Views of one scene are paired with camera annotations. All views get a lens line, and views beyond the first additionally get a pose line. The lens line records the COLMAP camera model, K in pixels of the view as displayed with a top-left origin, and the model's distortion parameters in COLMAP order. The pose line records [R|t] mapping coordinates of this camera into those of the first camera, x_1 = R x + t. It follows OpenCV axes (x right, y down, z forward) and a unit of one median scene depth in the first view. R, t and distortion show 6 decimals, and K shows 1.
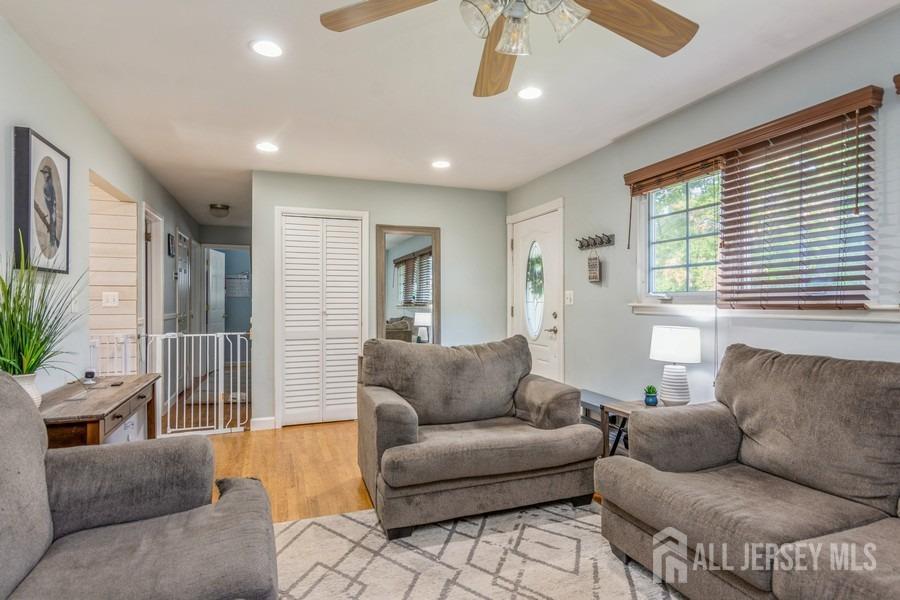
lens RADIAL K [[479.0, 0, 450.9], [0, 479.0, 297.6], [0, 0, 1]] dist [-0.001733, 0.001239]
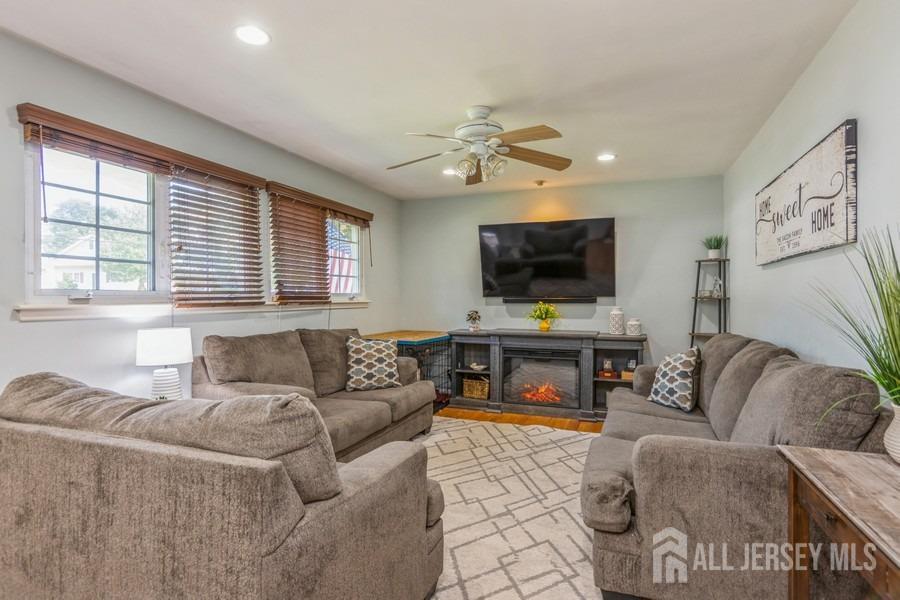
lens RADIAL K [[479.0, 0, 450.6], [0, 479.0, 301.3], [0, 0, 1]] dist [-0.001733, 0.001239]
pose [[-0.748046, 0.006800, 0.663612, -0.677822], [0.005028, 0.999977, -0.004578, 0.019352], [-0.663628, -0.000088, -0.748063, 1.553825]]
